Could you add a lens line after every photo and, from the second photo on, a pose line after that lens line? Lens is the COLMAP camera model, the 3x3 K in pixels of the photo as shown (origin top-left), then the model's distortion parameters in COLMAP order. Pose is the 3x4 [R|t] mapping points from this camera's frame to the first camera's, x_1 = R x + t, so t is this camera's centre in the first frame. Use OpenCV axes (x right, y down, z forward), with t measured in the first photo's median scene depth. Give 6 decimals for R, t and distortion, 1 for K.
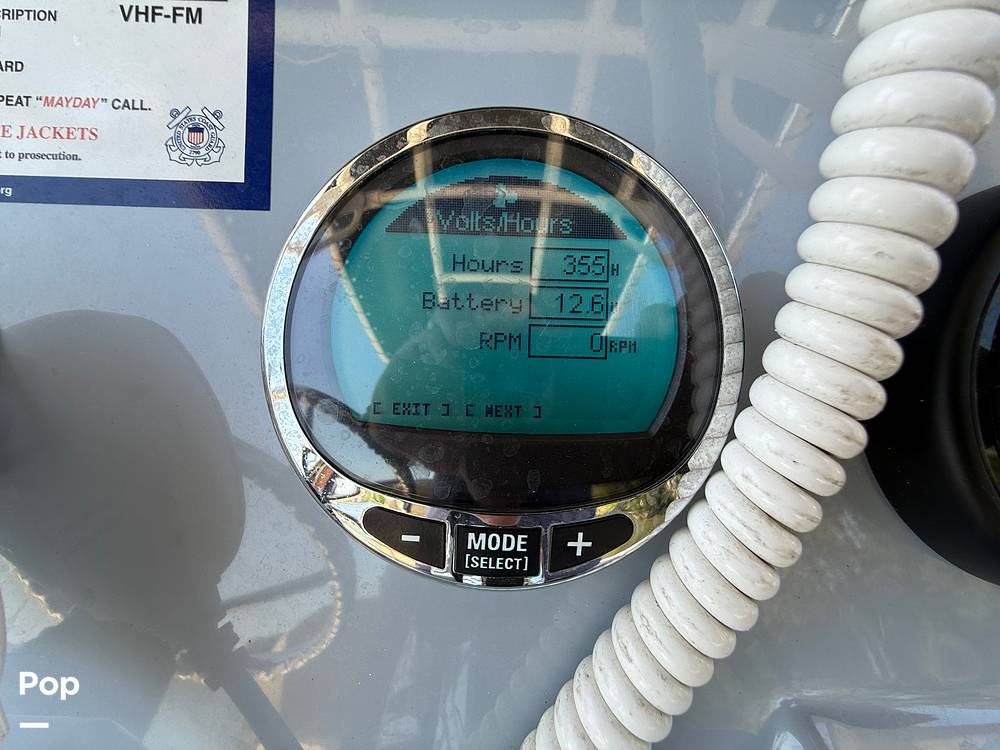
lens RADIAL K [[409.0, 0, 502.7], [0, 409.0, 378.4], [0, 0, 1]] dist [0.001573, 0.000326]
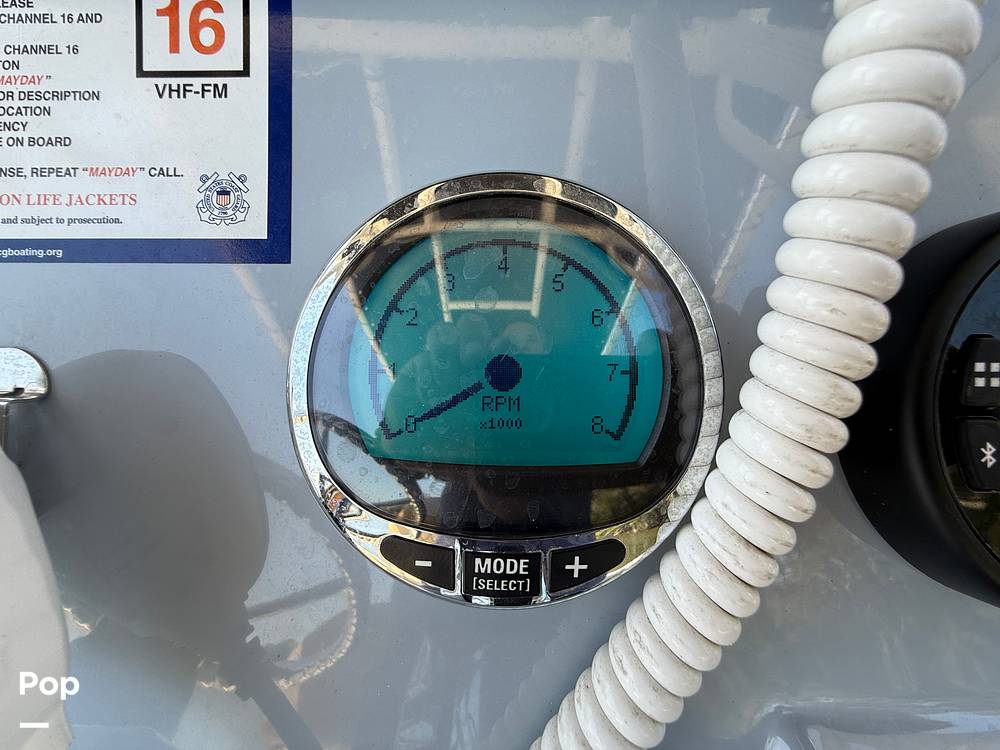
lens RADIAL K [[409.0, 0, 502.1], [0, 409.0, 376.2], [0, 0, 1]] dist [0.001573, 0.000326]
pose [[0.999553, -0.021879, -0.020398, 0.020134], [0.021683, 0.999717, -0.009807, -0.092290], [0.020607, 0.009361, 0.999744, -0.099666]]
